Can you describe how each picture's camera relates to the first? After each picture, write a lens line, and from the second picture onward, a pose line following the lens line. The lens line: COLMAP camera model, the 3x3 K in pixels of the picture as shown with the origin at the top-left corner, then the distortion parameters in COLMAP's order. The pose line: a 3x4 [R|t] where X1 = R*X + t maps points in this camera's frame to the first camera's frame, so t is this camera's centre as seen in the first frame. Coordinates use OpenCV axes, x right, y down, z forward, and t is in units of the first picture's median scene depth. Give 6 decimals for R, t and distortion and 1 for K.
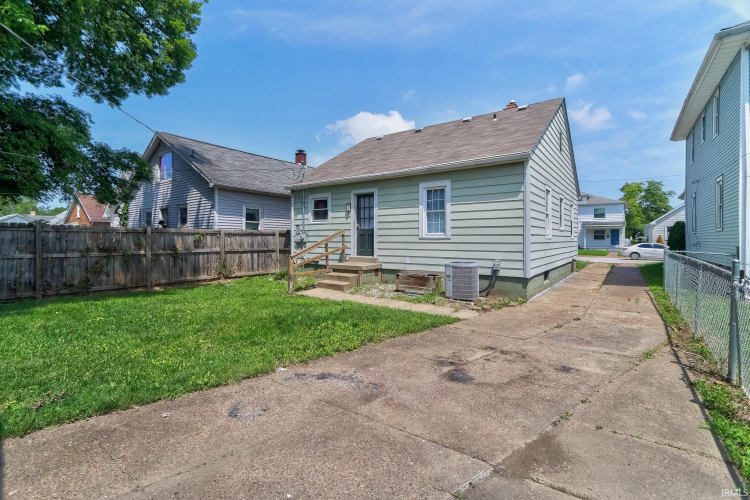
lens RADIAL K [[346.3, 0, 369.8], [0, 346.3, 239.0], [0, 0, 1]] dist [0.000768, 0.000289]
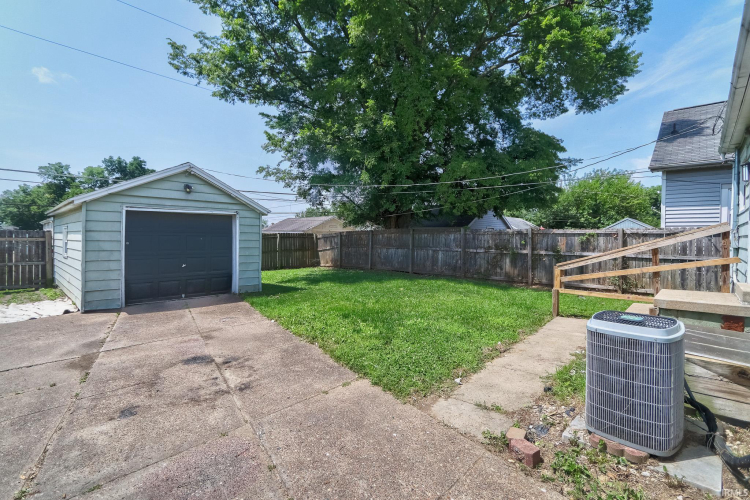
lens RADIAL K [[346.3, 0, 369.8], [0, 346.3, 239.0], [0, 0, 1]] dist [0.000768, 0.000289]
pose [[-0.119815, 0.004752, -0.992785, 1.159787], [-0.008839, 0.999944, 0.005853, -0.009910], [0.992757, 0.009477, -0.119766, 1.495853]]
